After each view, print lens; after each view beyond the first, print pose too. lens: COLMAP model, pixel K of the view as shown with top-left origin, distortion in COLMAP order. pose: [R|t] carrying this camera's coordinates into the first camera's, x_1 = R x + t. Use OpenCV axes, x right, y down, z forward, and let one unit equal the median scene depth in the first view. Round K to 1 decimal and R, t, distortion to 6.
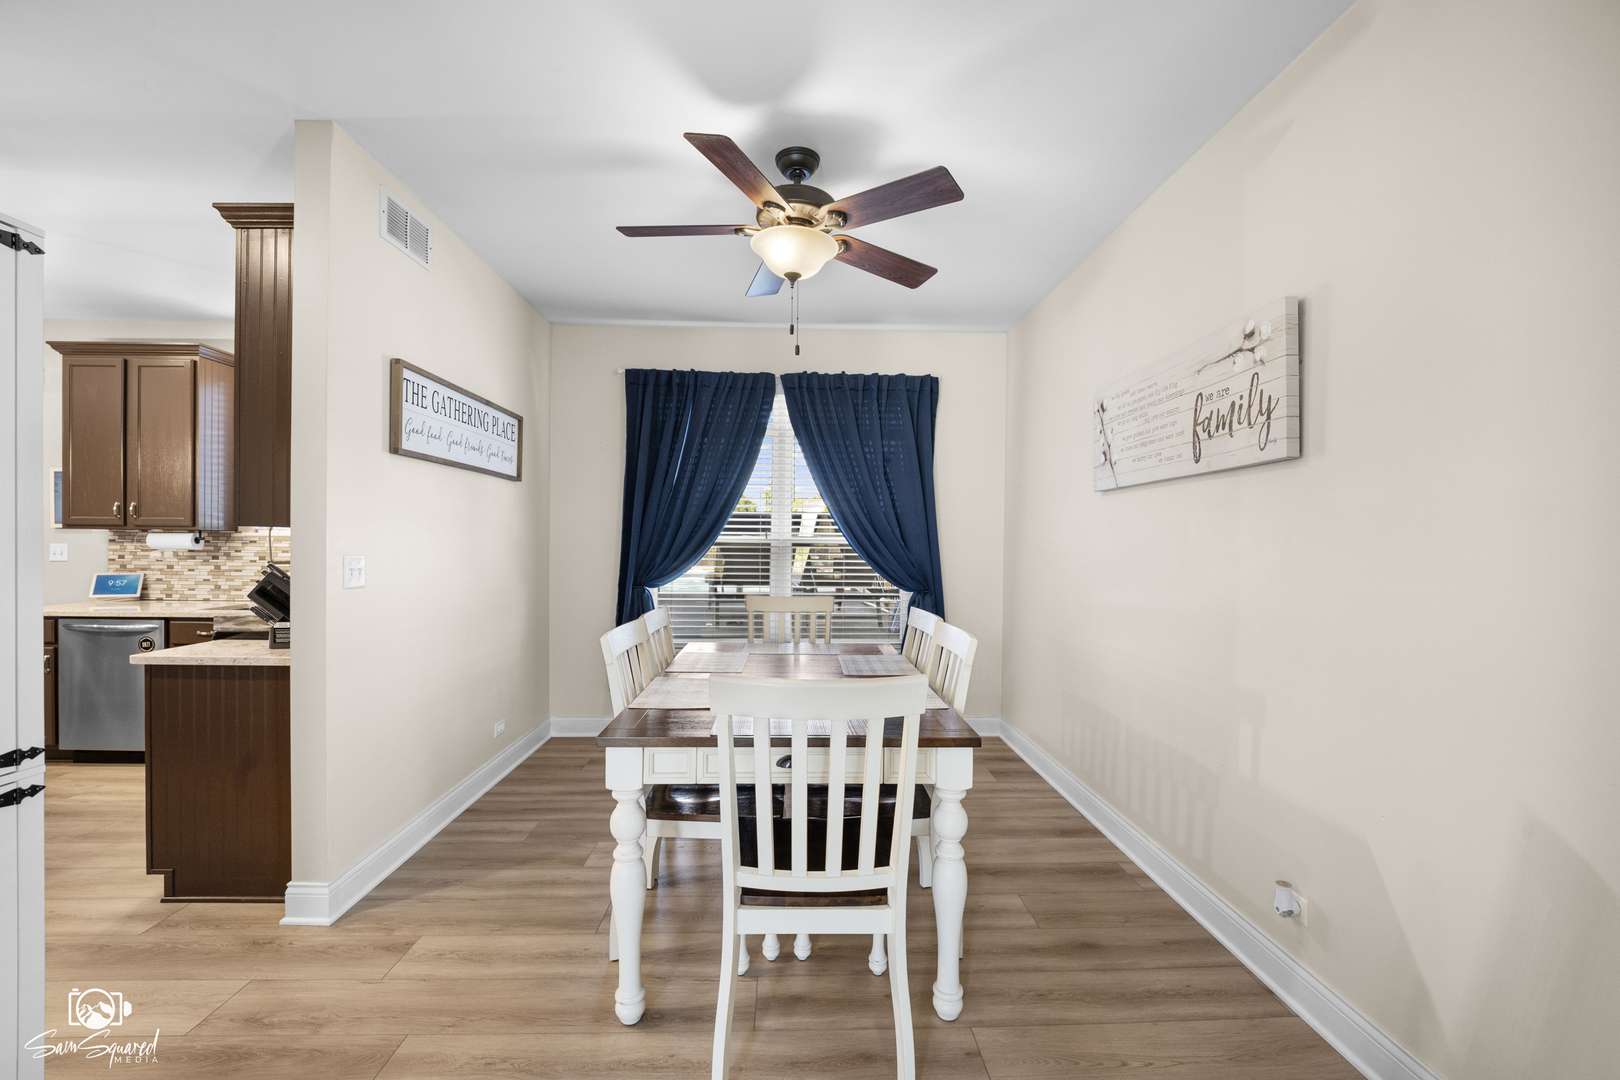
lens RADIAL K [[670.2, 0, 807.3], [0, 670.2, 542.0], [0, 0, 1]] dist [-0.011688, -0.000042]
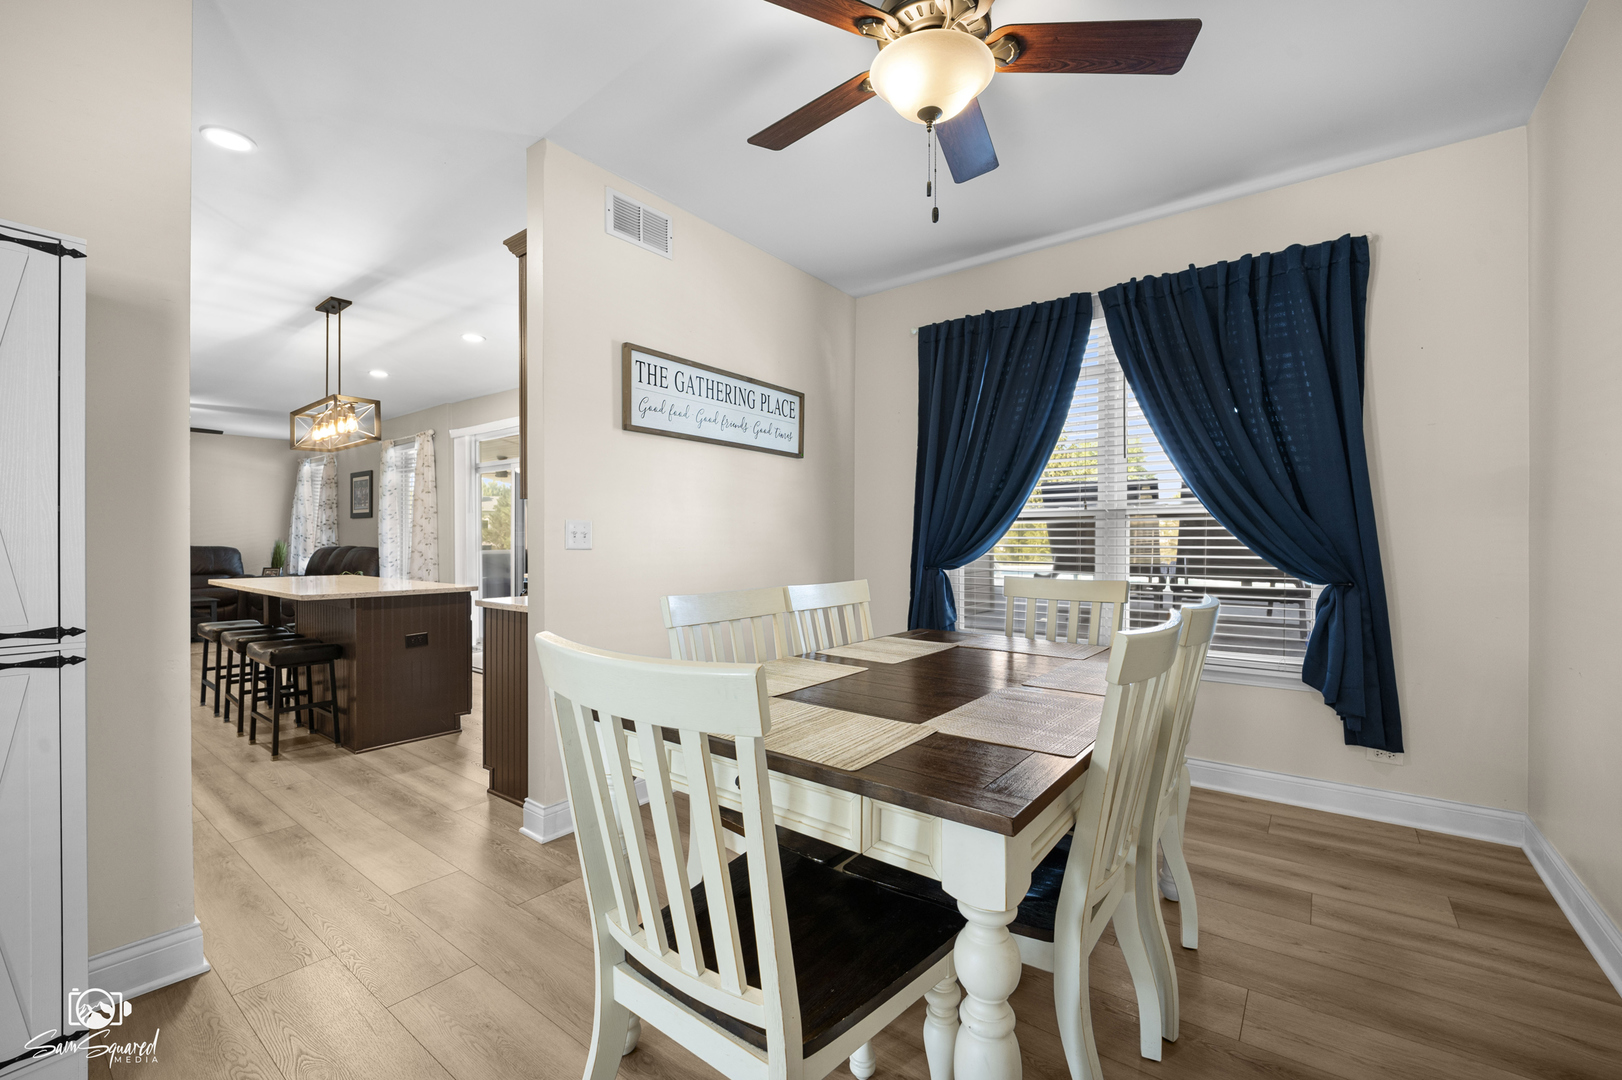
lens RADIAL K [[671.0, 0, 806.9], [0, 671.0, 544.5], [0, 0, 1]] dist [-0.011688, -0.000042]
pose [[0.773496, -0.006631, -0.633767, 0.186053], [0.007093, 0.999973, -0.001806, 0.035840], [0.633762, -0.003098, 0.773522, 0.206739]]
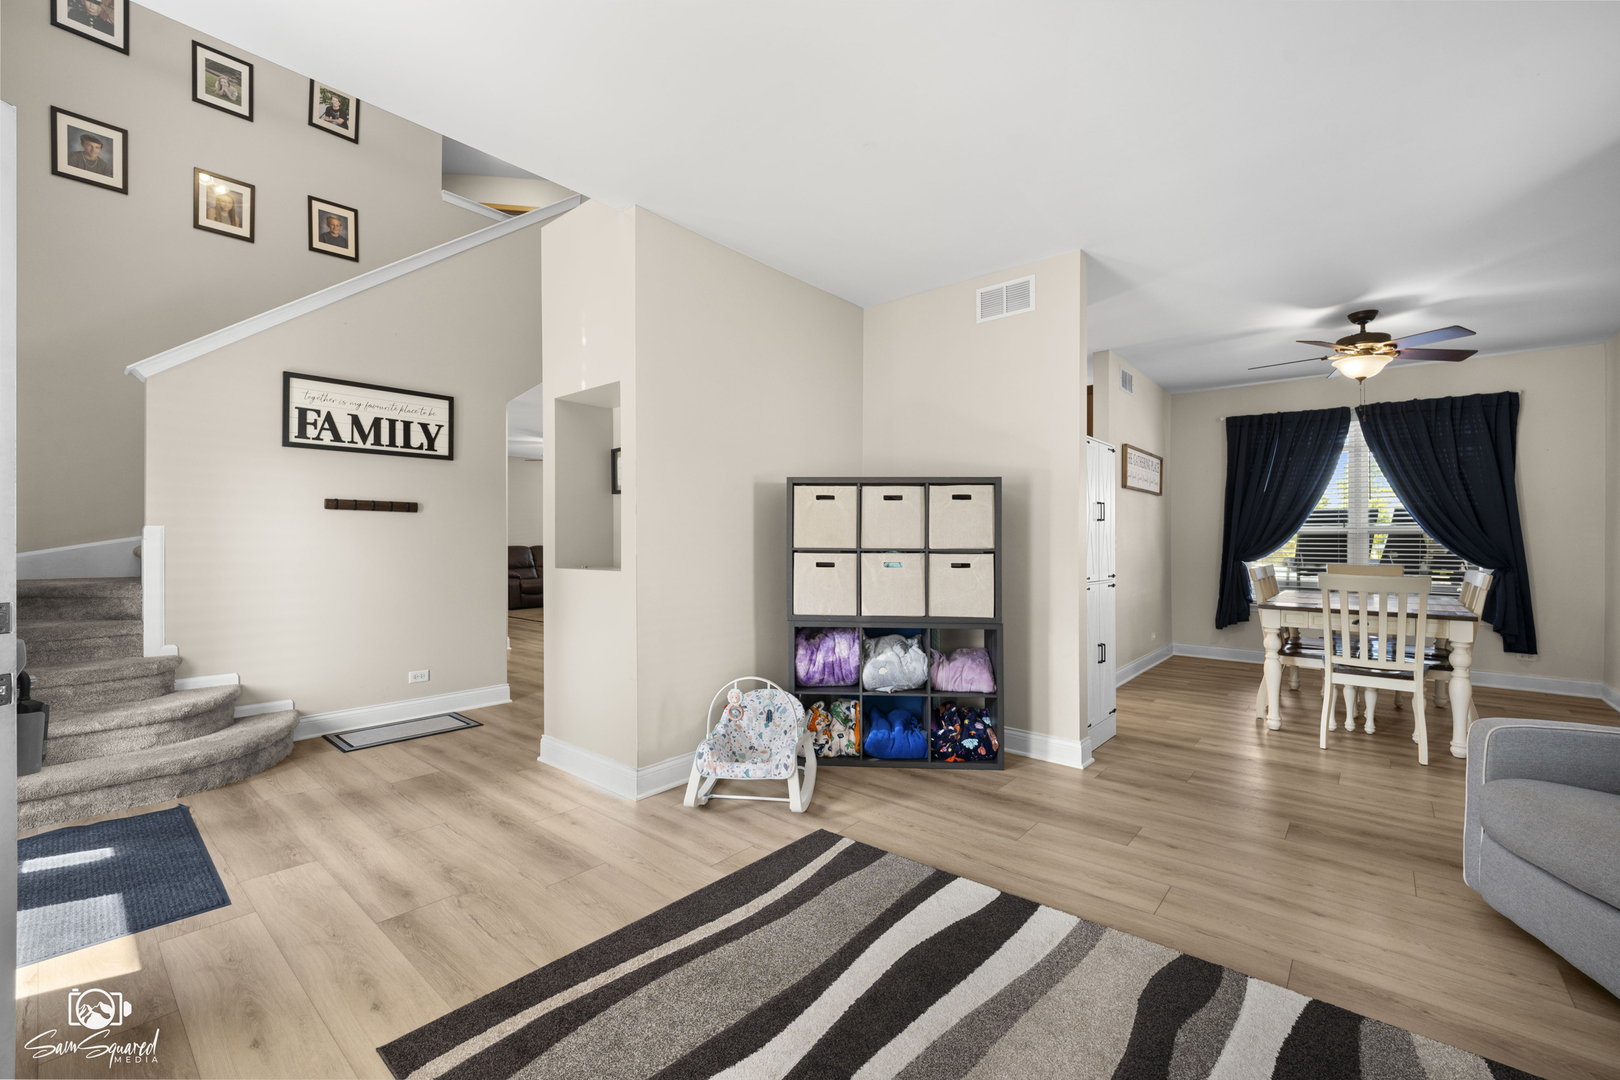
lens RADIAL K [[670.2, 0, 825.3], [0, 670.2, 539.5], [0, 0, 1]] dist [-0.011688, -0.000042]
pose [[0.751462, -0.009158, -0.659713, 0.041063], [0.004733, 0.999953, -0.008489, 0.027144], [0.659759, 0.003257, 0.751470, -0.744152]]
